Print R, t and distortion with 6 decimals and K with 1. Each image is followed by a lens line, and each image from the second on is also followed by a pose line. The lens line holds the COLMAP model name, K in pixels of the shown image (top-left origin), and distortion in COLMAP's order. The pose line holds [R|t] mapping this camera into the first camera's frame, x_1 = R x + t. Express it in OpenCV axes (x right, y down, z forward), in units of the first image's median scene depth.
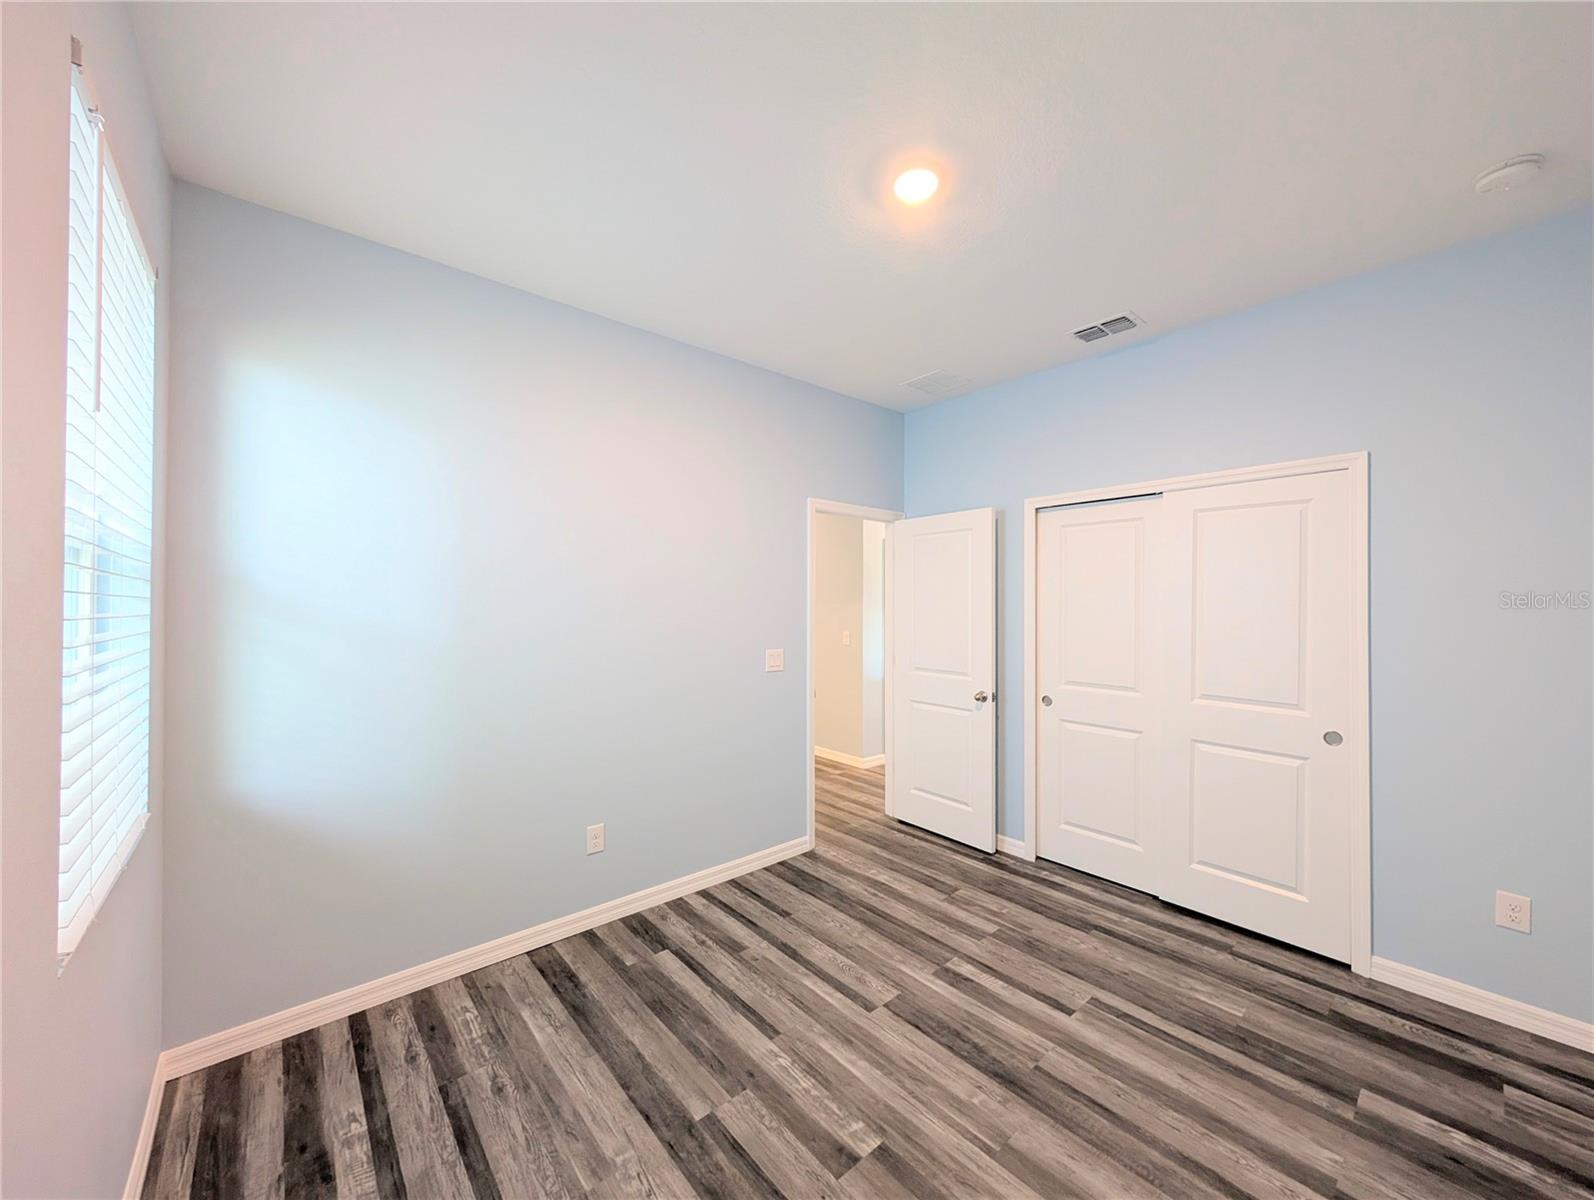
lens RADIAL K [[606.0, 0, 799.1], [0, 606.0, 598.4], [0, 0, 1]] dist [0.001652, 0.000108]
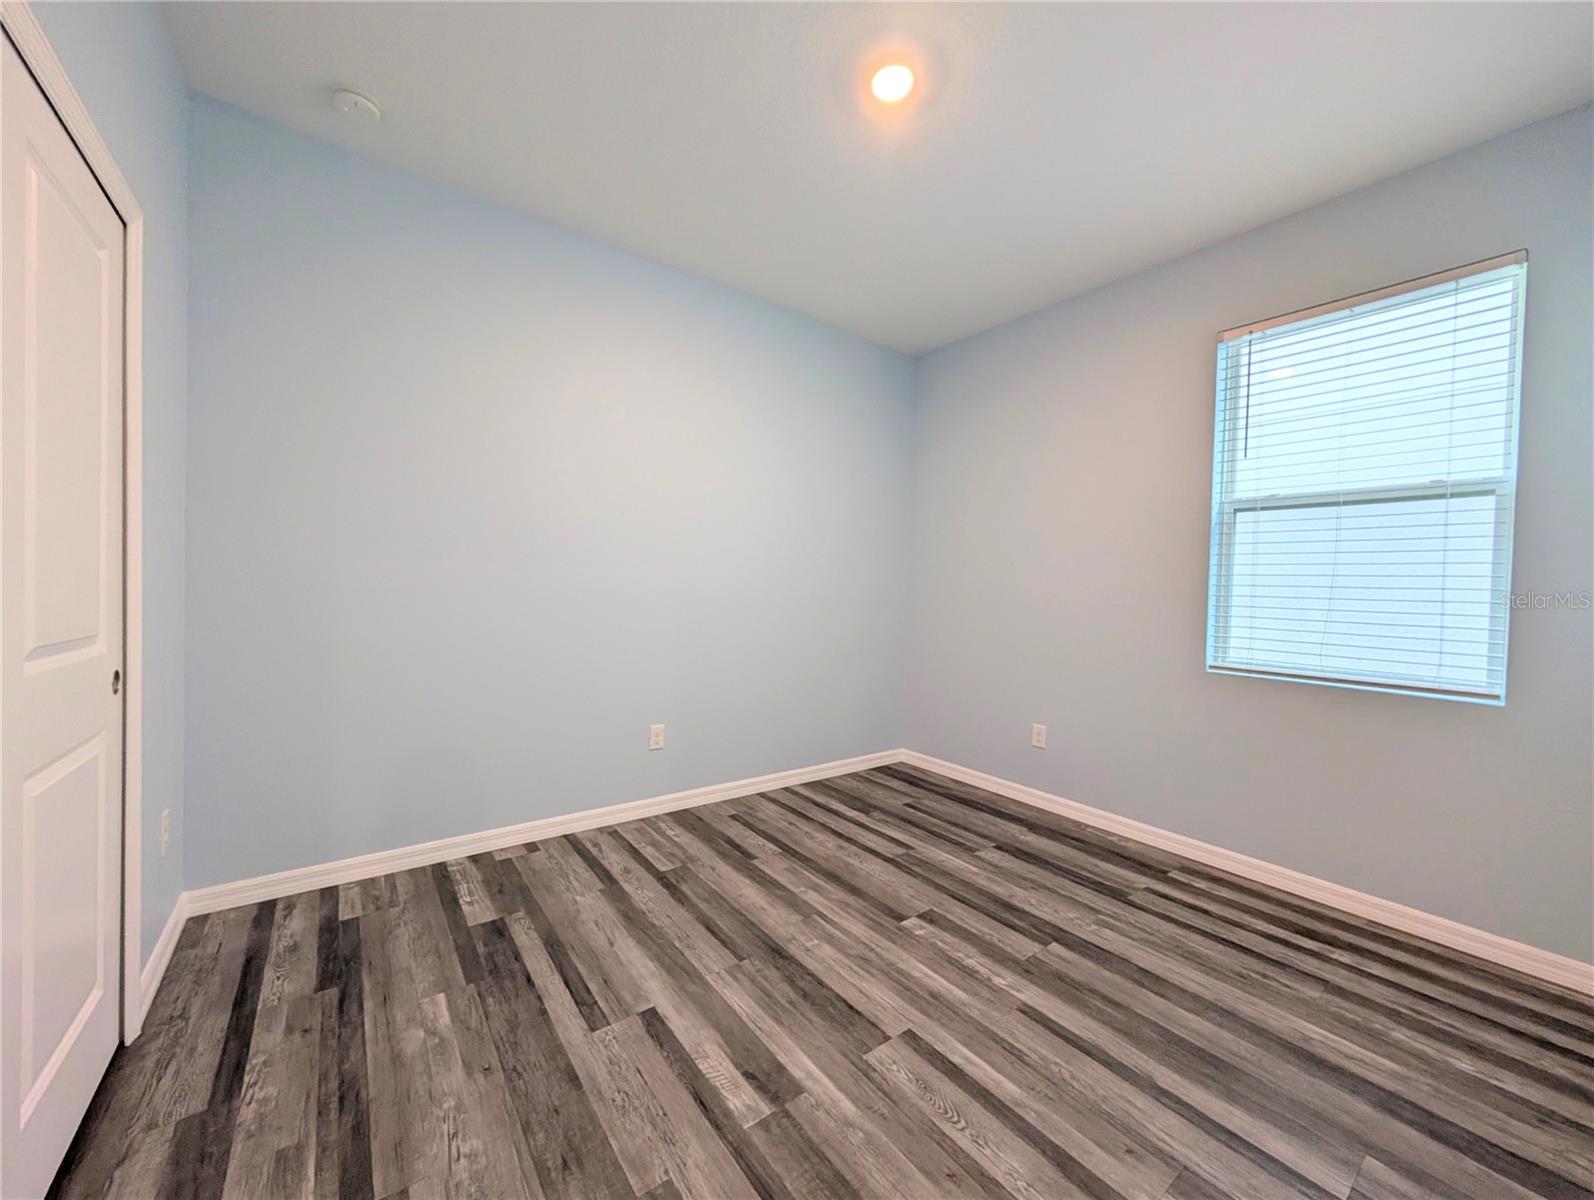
lens RADIAL K [[595.3, 0, 797.0], [0, 595.3, 600.0], [0, 0, 1]] dist [0.001539, -0.000015]
pose [[-0.997033, -0.033169, 0.069457, 0.240712], [-0.032100, 0.999349, 0.016453, 0.150180], [-0.069957, 0.014175, -0.997449, 1.884796]]
